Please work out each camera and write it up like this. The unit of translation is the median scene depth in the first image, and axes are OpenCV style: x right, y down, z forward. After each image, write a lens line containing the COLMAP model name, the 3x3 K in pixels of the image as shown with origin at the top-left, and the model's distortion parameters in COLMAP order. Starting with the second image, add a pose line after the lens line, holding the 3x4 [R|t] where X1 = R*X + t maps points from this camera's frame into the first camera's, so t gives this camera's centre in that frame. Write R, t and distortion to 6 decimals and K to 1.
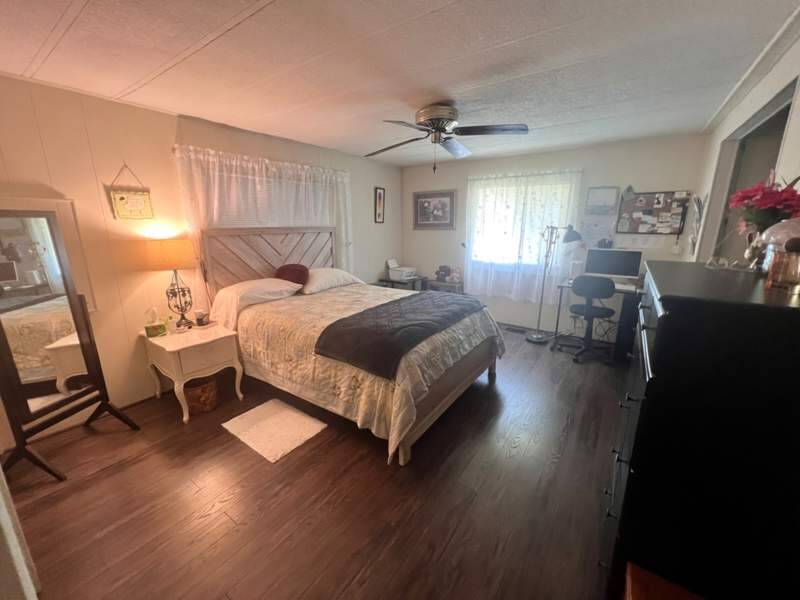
lens RADIAL K [[320.1, 0, 397.4], [0, 320.1, 300.7], [0, 0, 1]] dist [-0.000925, -0.000154]
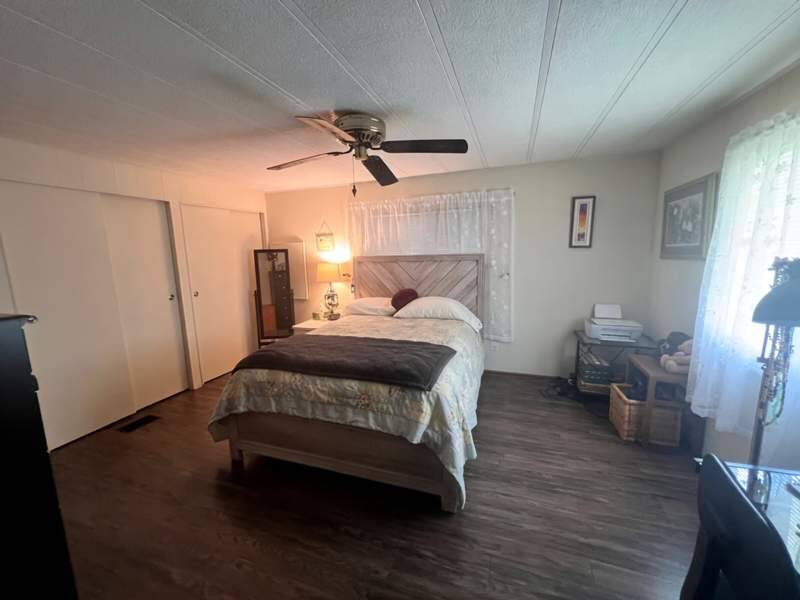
lens RADIAL K [[320.1, 0, 398.4], [0, 320.1, 301.2], [0, 0, 1]] dist [-0.000925, -0.000154]
pose [[0.275890, 0.147006, -0.949881, 0.727148], [-0.202226, 0.974993, 0.092157, -0.171476], [0.939675, 0.166665, 0.298719, 0.665695]]
